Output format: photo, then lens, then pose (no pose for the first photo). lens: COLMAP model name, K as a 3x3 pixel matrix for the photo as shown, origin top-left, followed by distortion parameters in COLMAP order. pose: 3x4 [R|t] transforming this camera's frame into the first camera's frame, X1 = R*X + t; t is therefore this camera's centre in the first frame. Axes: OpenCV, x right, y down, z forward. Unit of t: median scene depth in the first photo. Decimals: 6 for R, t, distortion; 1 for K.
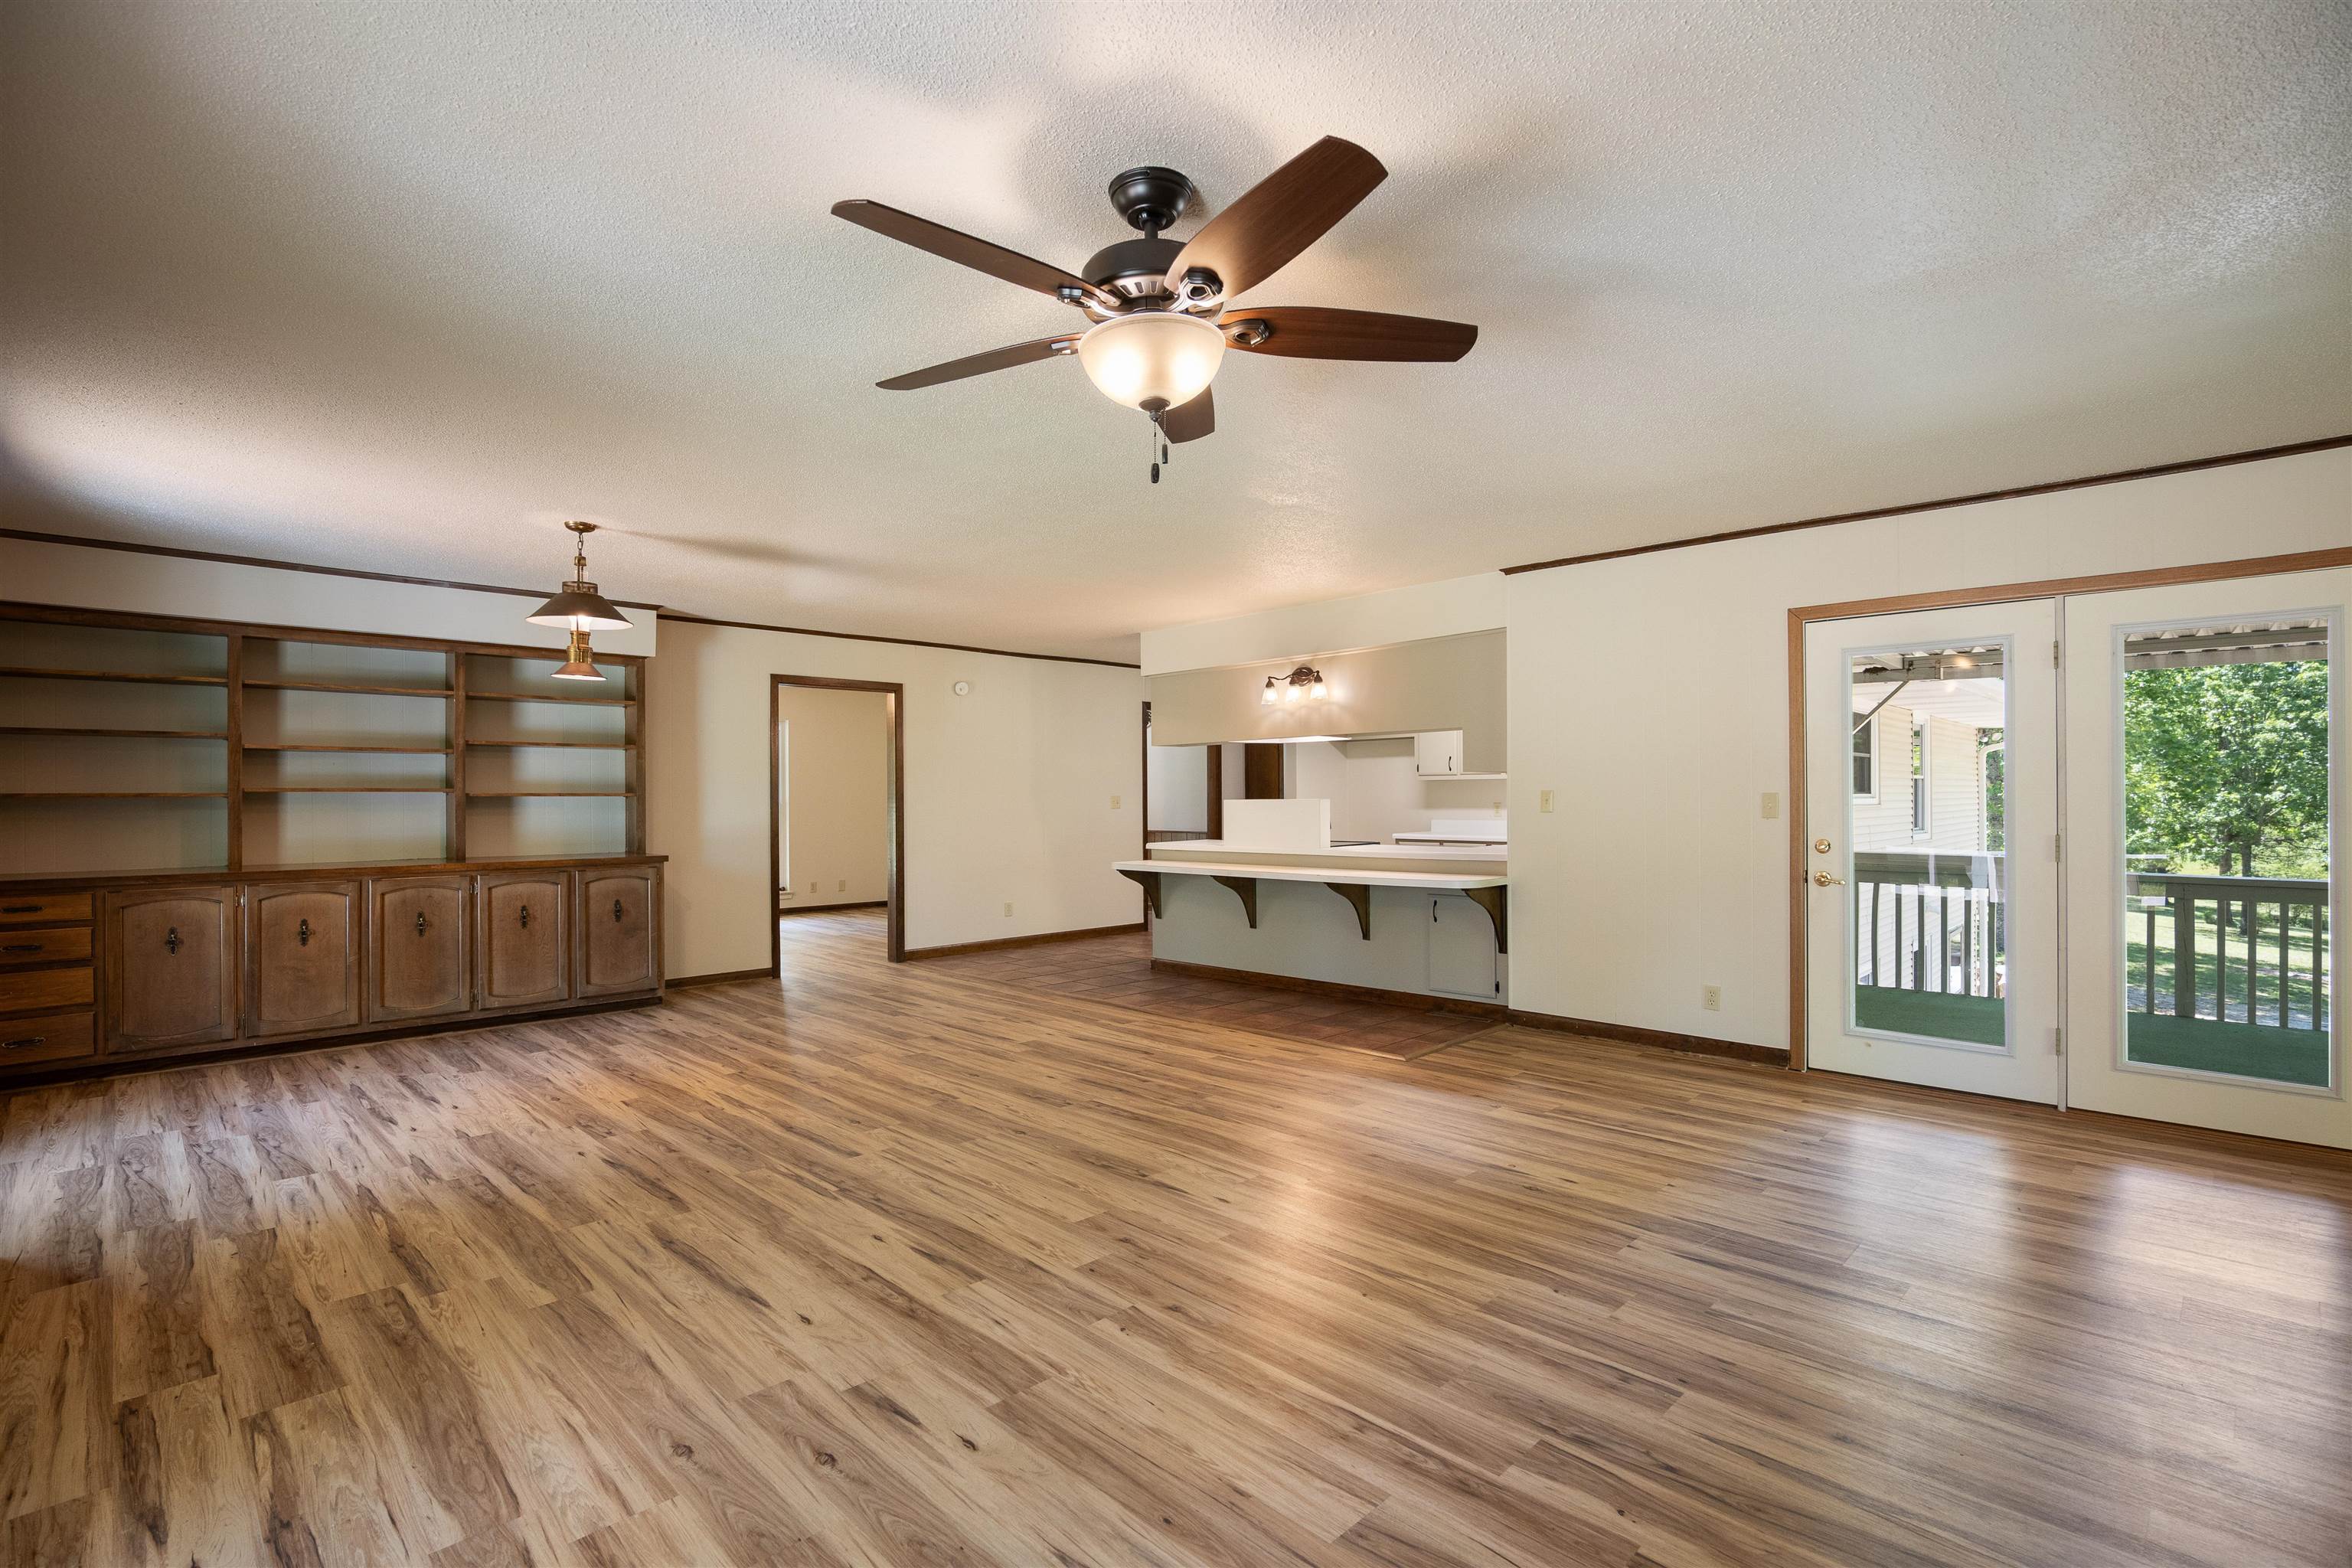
lens RADIAL K [[1091.8, 0, 1184.0], [0, 1091.8, 784.7], [0, 0, 1]] dist [-0.023618, 0.003786]
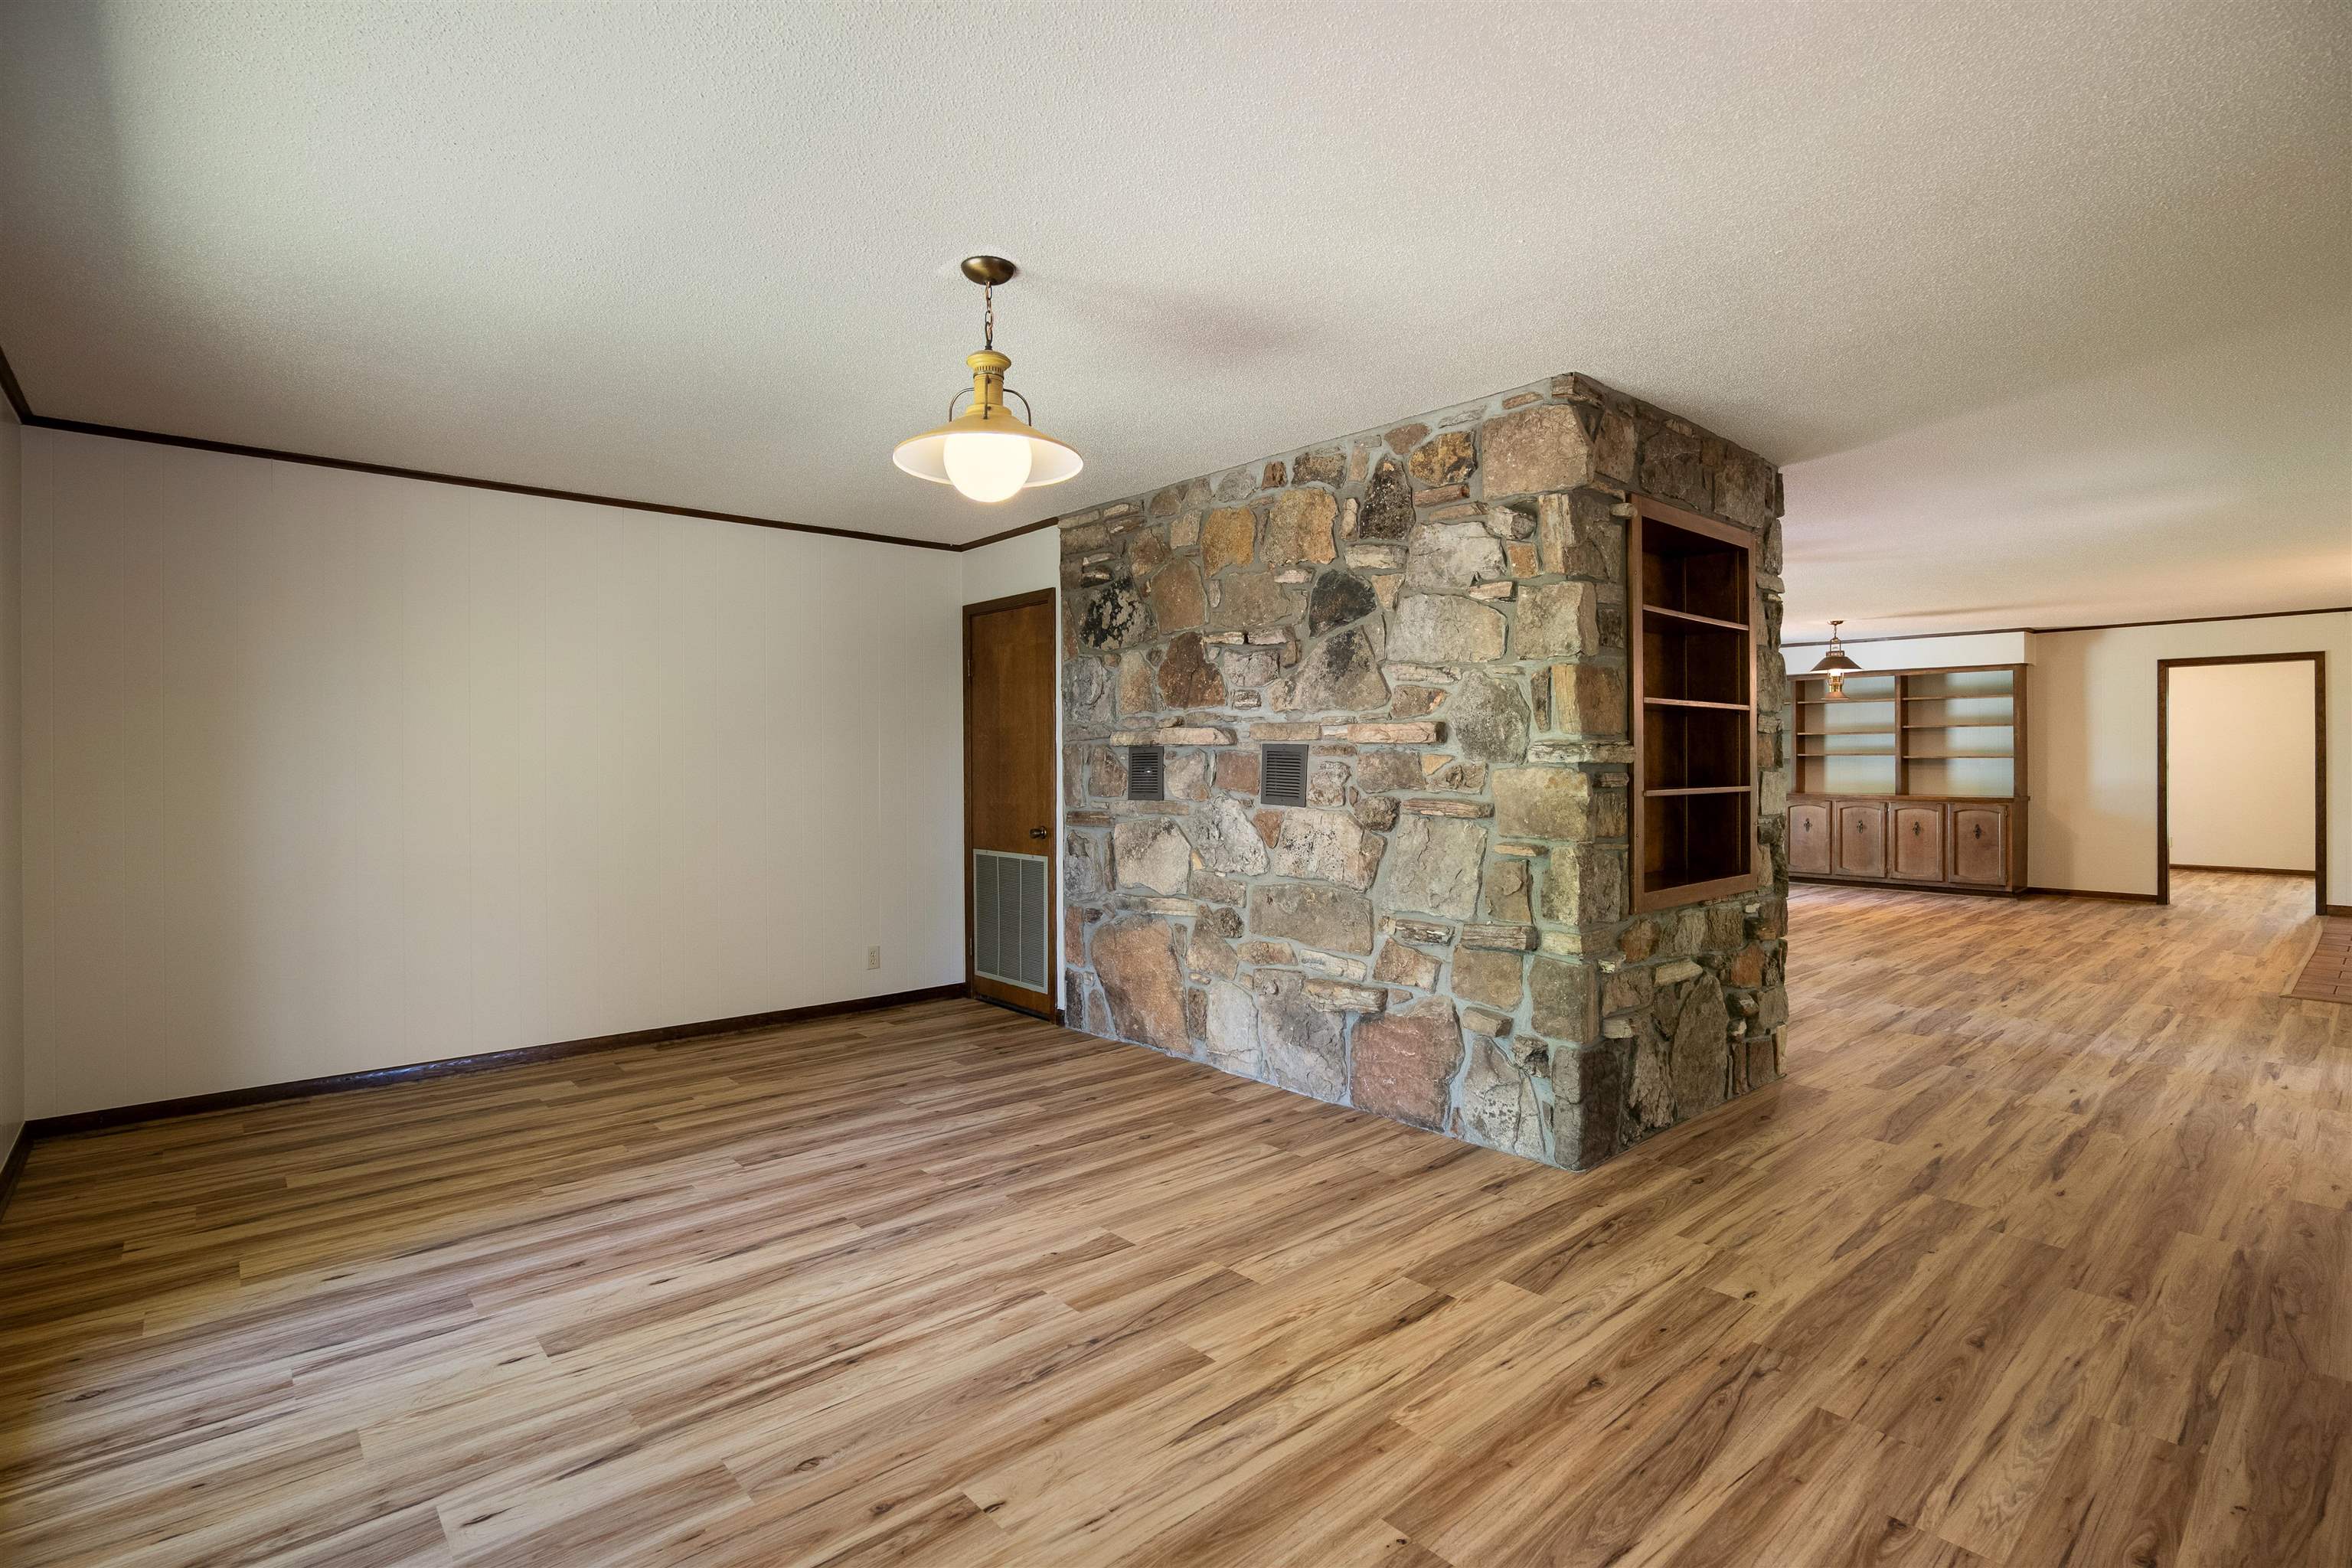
lens RADIAL K [[1110.9, 0, 1181.0], [0, 1110.9, 768.9], [0, 0, 1]] dist [-0.031661, 0.008540]
pose [[-0.066588, 0.012679, -0.997700, 1.738307], [0.013385, 0.999841, 0.011813, -0.012031], [0.997691, -0.012568, -0.066747, -0.058496]]
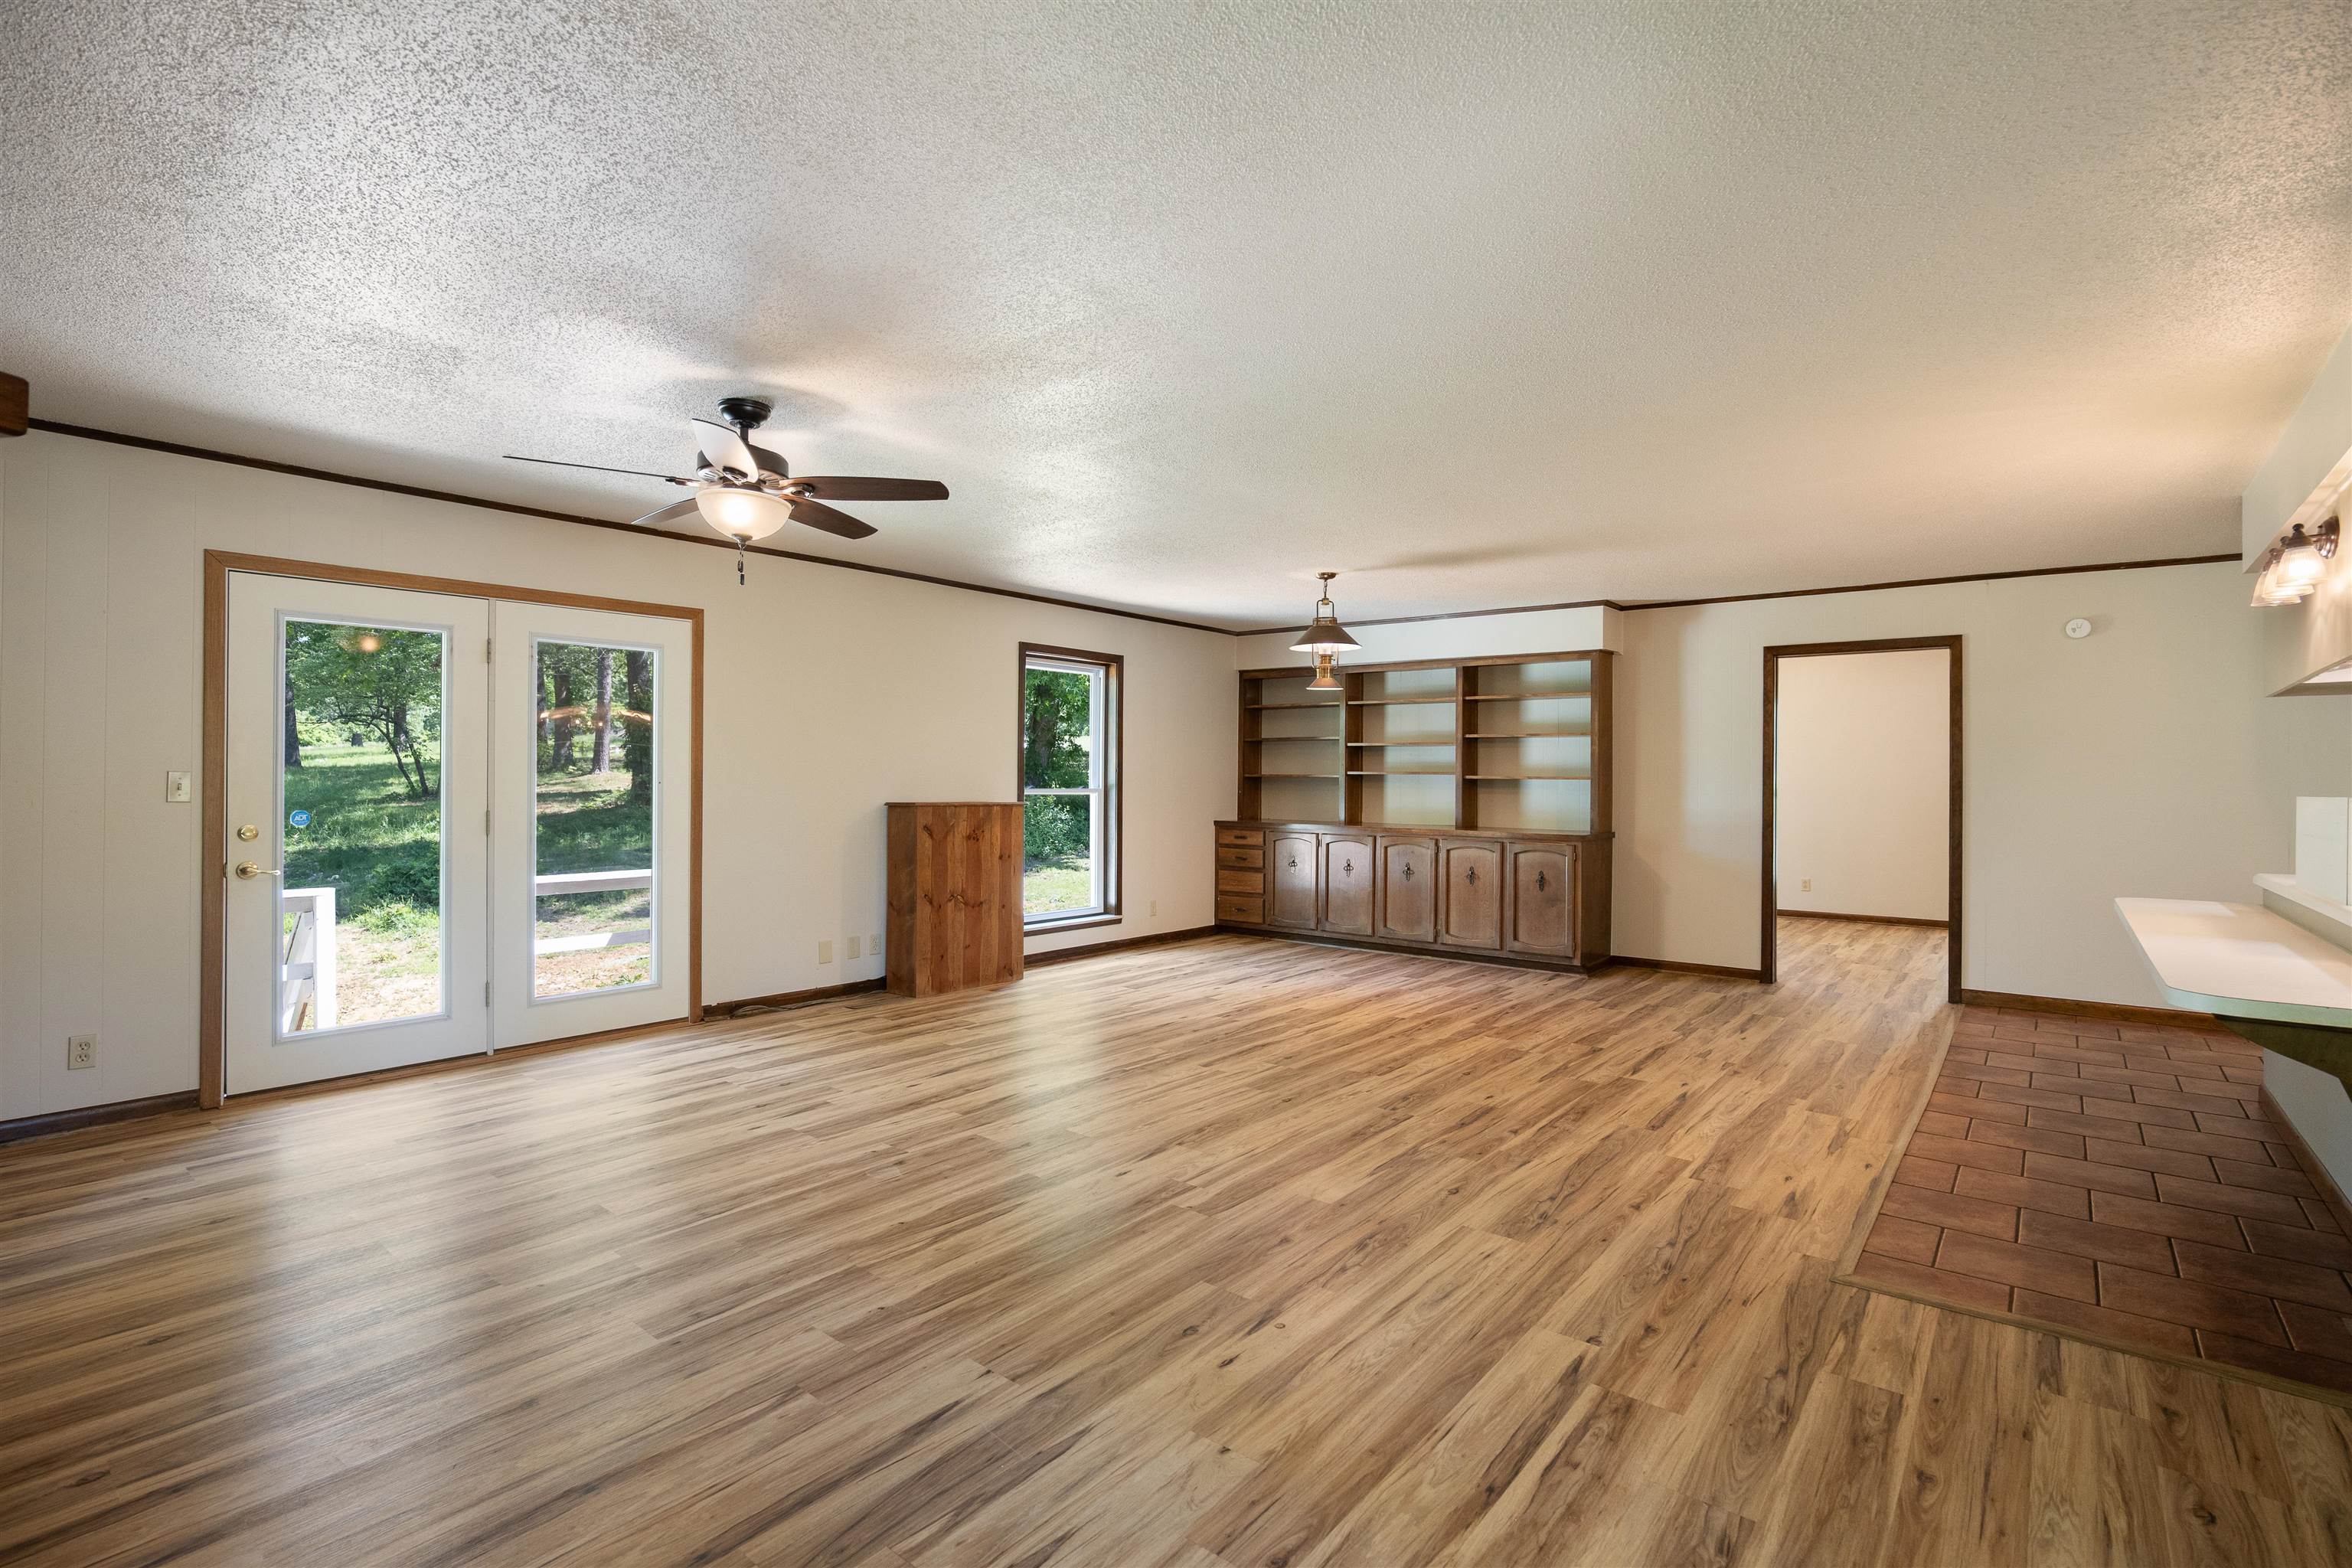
lens RADIAL K [[1101.9, 0, 1173.4], [0, 1101.9, 780.3], [0, 0, 1]] dist [-0.031719, 0.015683]
pose [[0.098912, 0.008155, -0.995063, 0.882361], [0.000590, 0.999966, 0.008254, 0.003175], [0.995096, -0.001403, 0.098904, 0.784484]]
